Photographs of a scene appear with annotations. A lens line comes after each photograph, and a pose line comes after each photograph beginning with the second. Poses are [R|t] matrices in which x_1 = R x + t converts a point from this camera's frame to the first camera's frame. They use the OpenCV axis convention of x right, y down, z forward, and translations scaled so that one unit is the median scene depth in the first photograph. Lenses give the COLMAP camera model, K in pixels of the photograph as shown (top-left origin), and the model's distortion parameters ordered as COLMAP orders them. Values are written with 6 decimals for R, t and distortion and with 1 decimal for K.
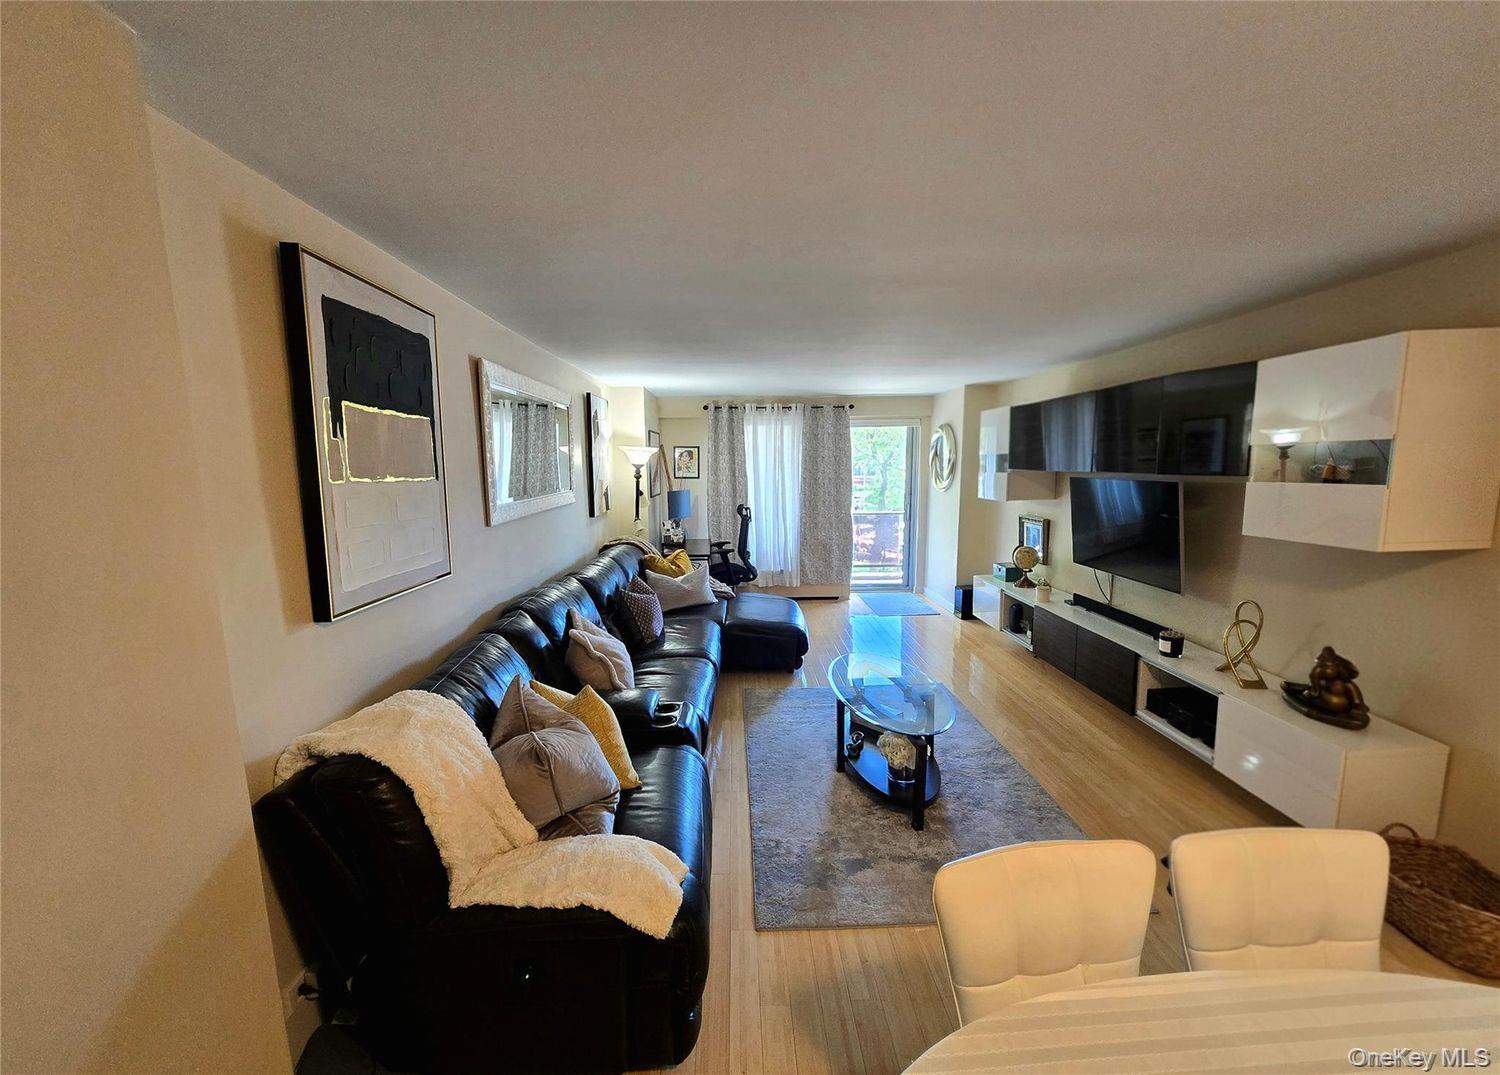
lens RADIAL K [[632.4, 0, 750.0], [0, 632.4, 537.5], [0, 0, 1]] dist [-0.000162, -0.000064]
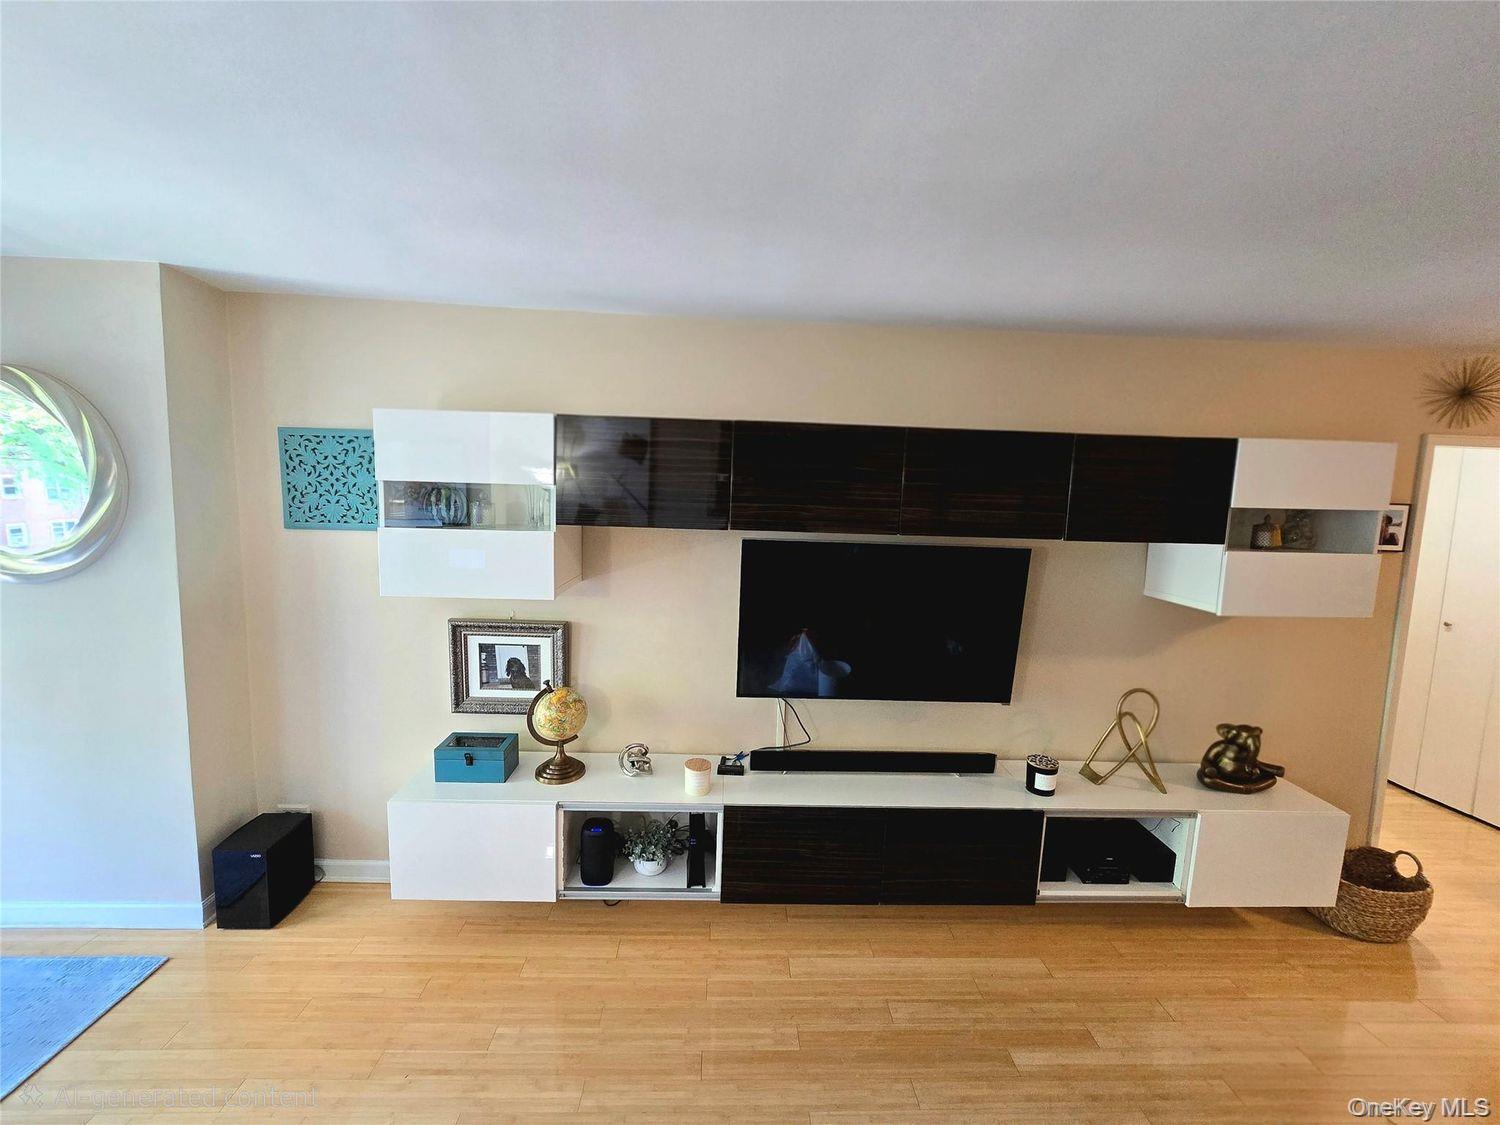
lens RADIAL K [[613.5, 0, 750.0], [0, 613.5, 562.5], [0, 0, 1]] dist [-0.007209, 0.000338]
pose [[0.013896, -0.087594, 0.996059, -0.000237], [0.096912, 0.991584, 0.085848, -0.183129], [-0.995196, 0.095337, 0.022268, 1.496187]]
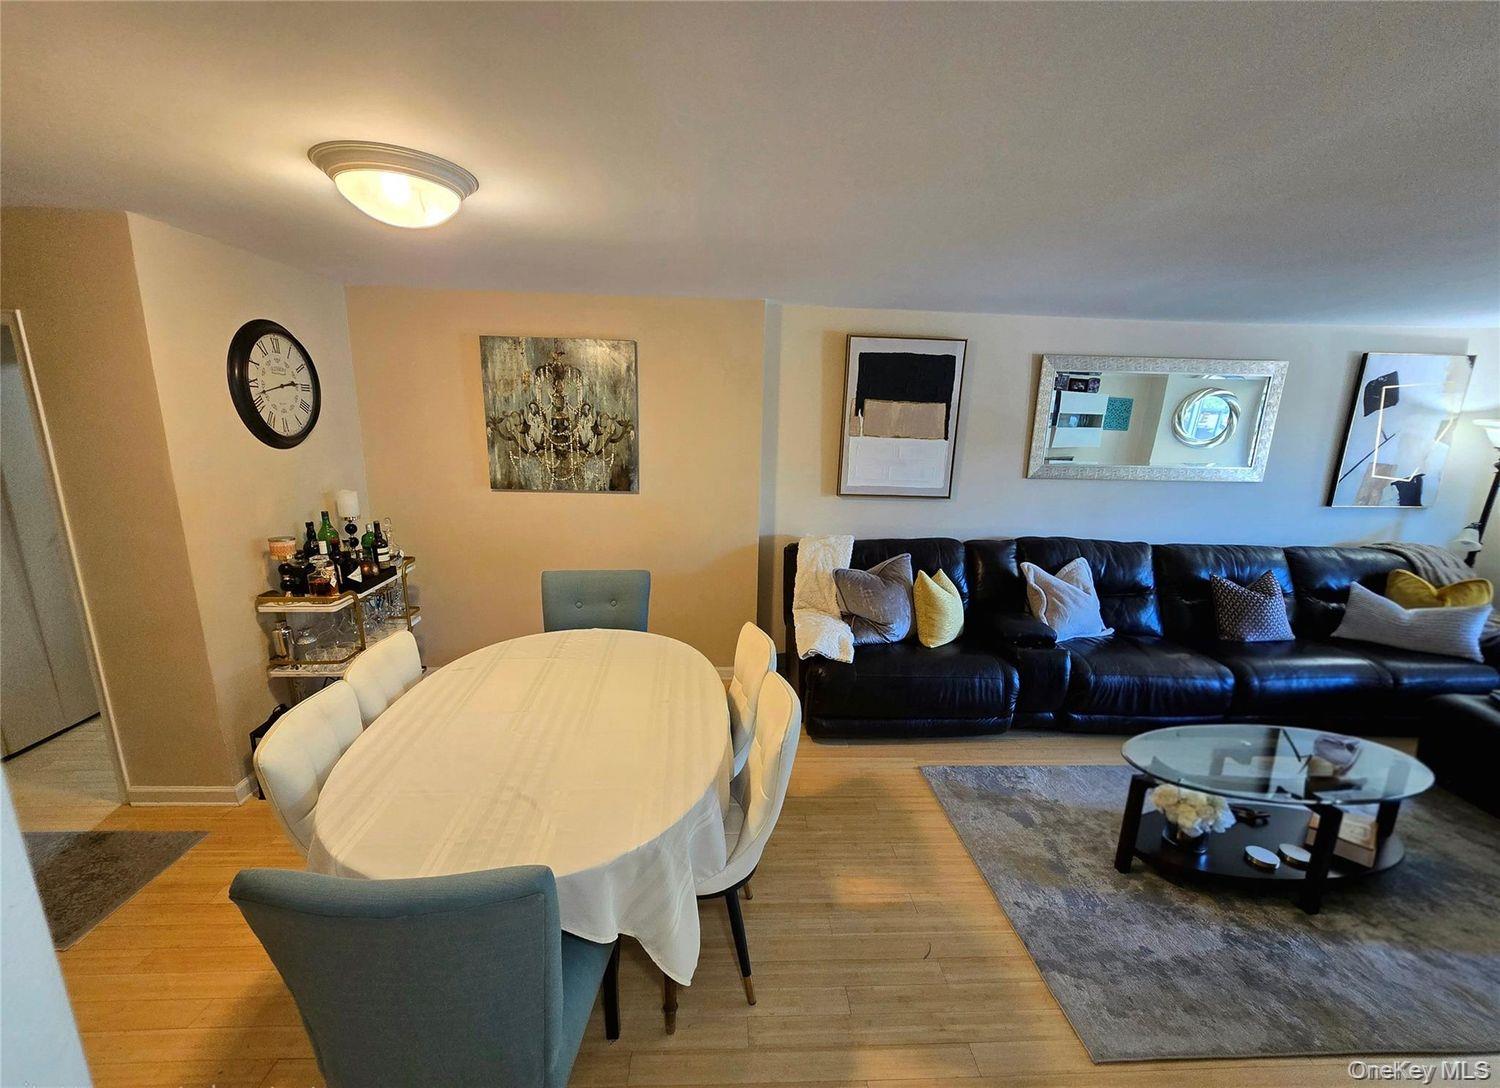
lens RADIAL K [[624.4, 0, 747.6], [0, 624.4, 559.0], [0, 0, 1]] dist [-0.002697, -0.000161]
pose [[-0.003627, 0.226246, -0.974063, 0.948627], [-0.151793, 0.962658, 0.224162, -0.064425], [0.988406, 0.148669, 0.030851, 0.373694]]
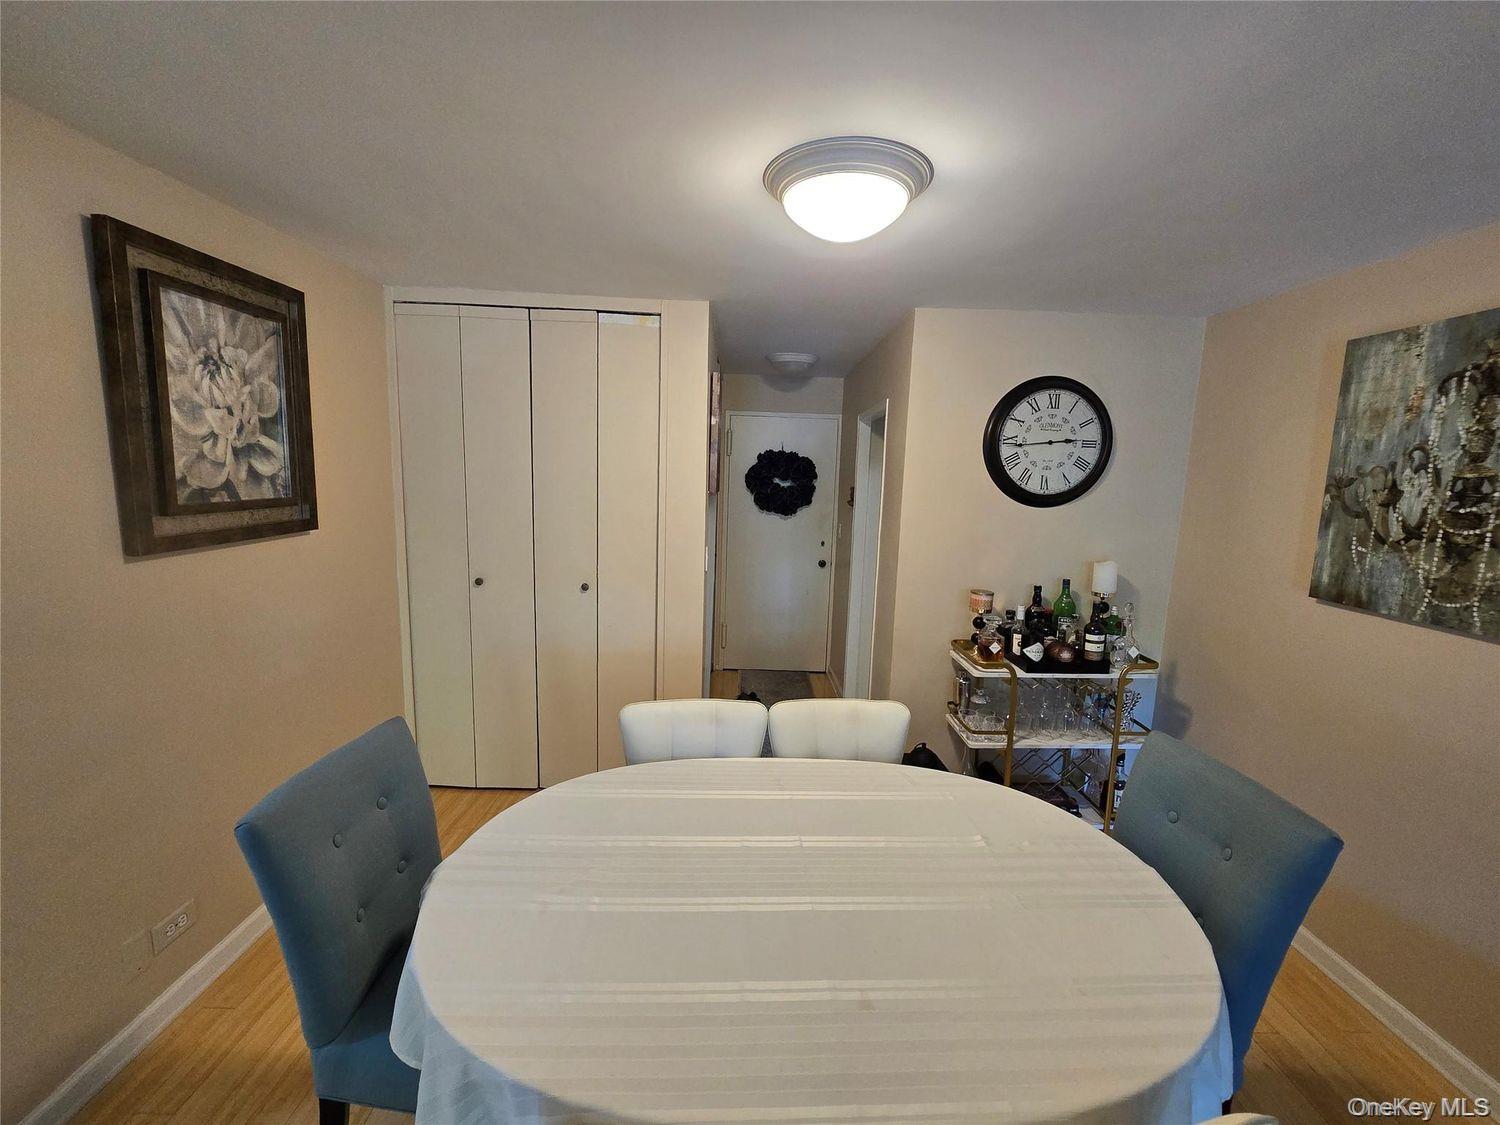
lens RADIAL K [[613.5, 0, 750.0], [0, 613.5, 562.5], [0, 0, 1]] dist [-0.007209, 0.000338]
pose [[-0.998499, -0.033992, 0.042936, 0.342260], [-0.021078, 0.962183, 0.271588, -0.062090], [-0.050544, 0.270275, -0.961455, 0.593180]]
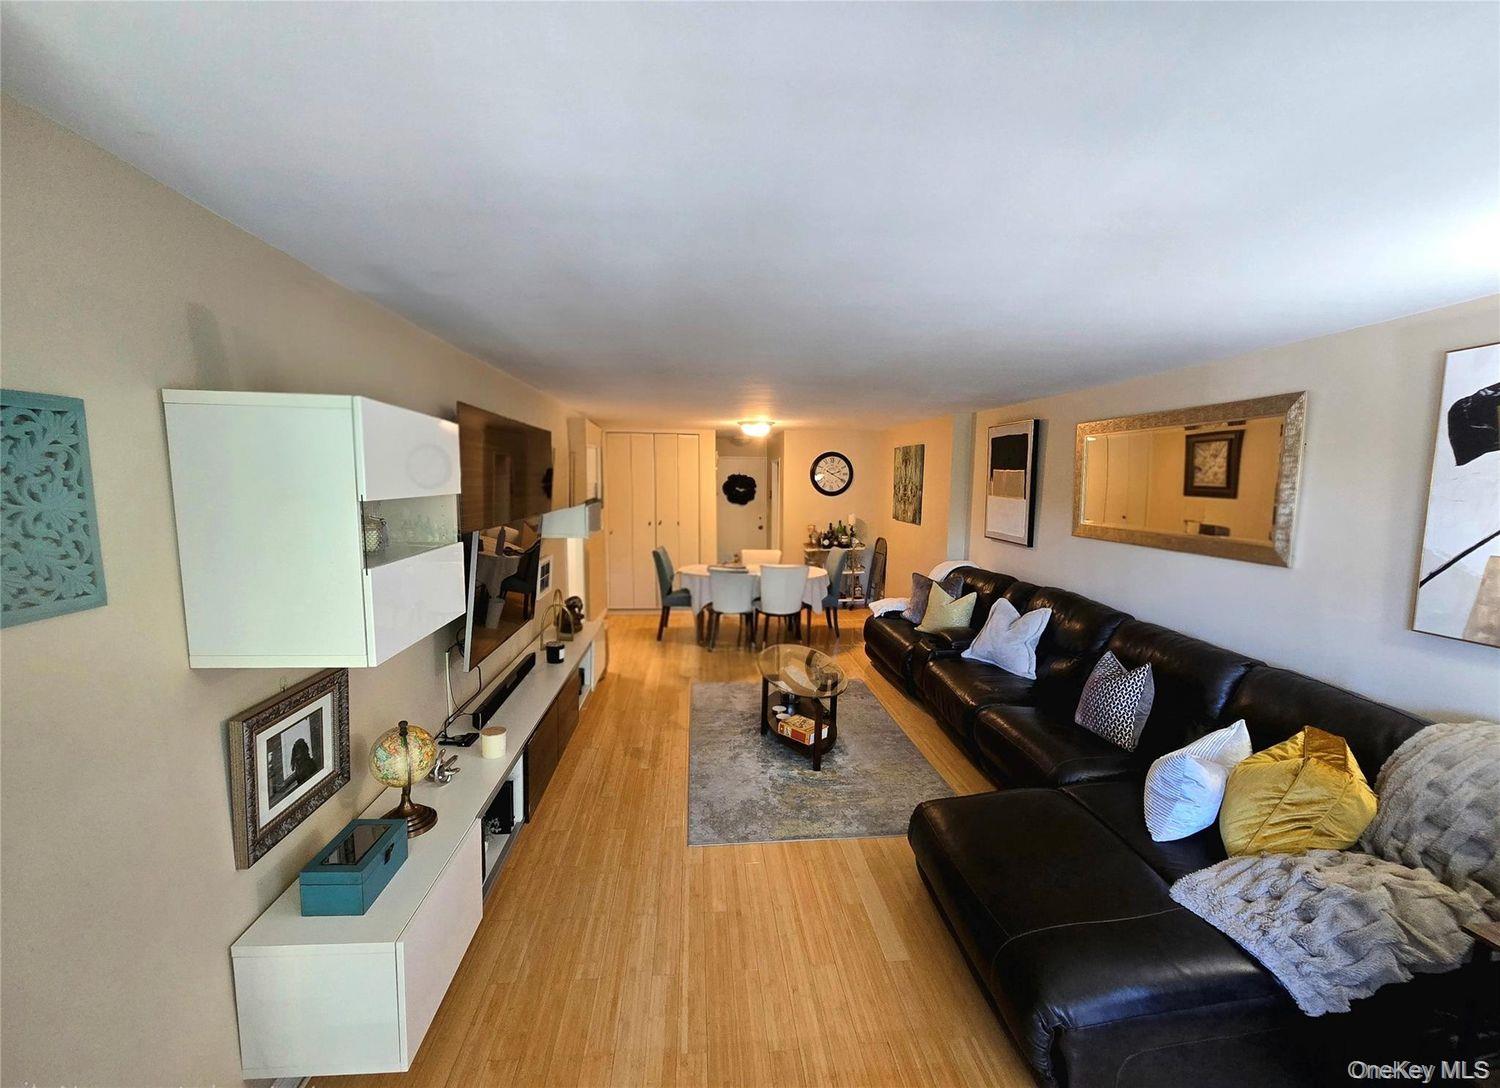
lens RADIAL K [[624.4, 0, 747.6], [0, 624.4, 559.0], [0, 0, 1]] dist [-0.002697, -0.000161]
pose [[-0.999545, 0.001772, -0.030098, 0.395888], [-0.006013, 0.966494, 0.256617, -0.336837], [0.029544, 0.256682, -0.966044, 2.384059]]
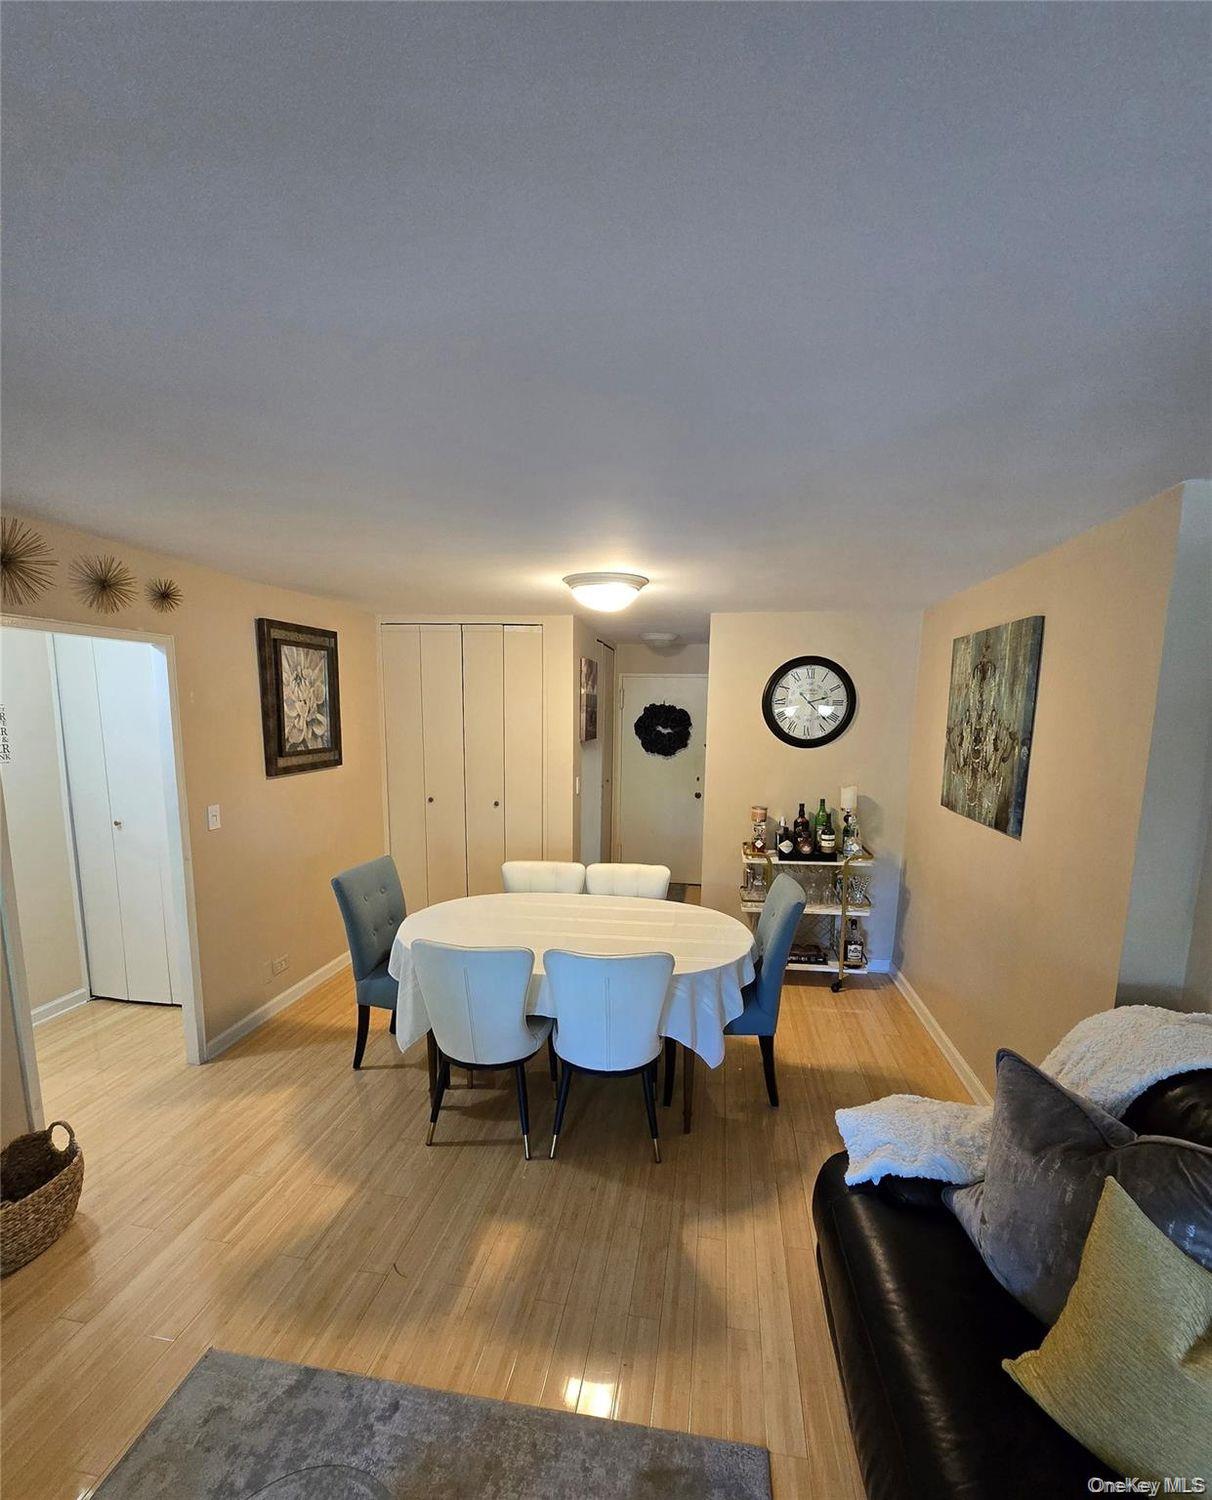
lens RADIAL K [[663.0, 0, 607.3], [0, 663.0, 808.5], [0, 0, 1]] dist [-0.002665, -0.000859]
pose [[-0.976350, -0.039116, 0.212629, 0.050468], [0.020161, 0.962738, 0.269684, -0.166642], [-0.215255, 0.267593, -0.939180, 1.115386]]
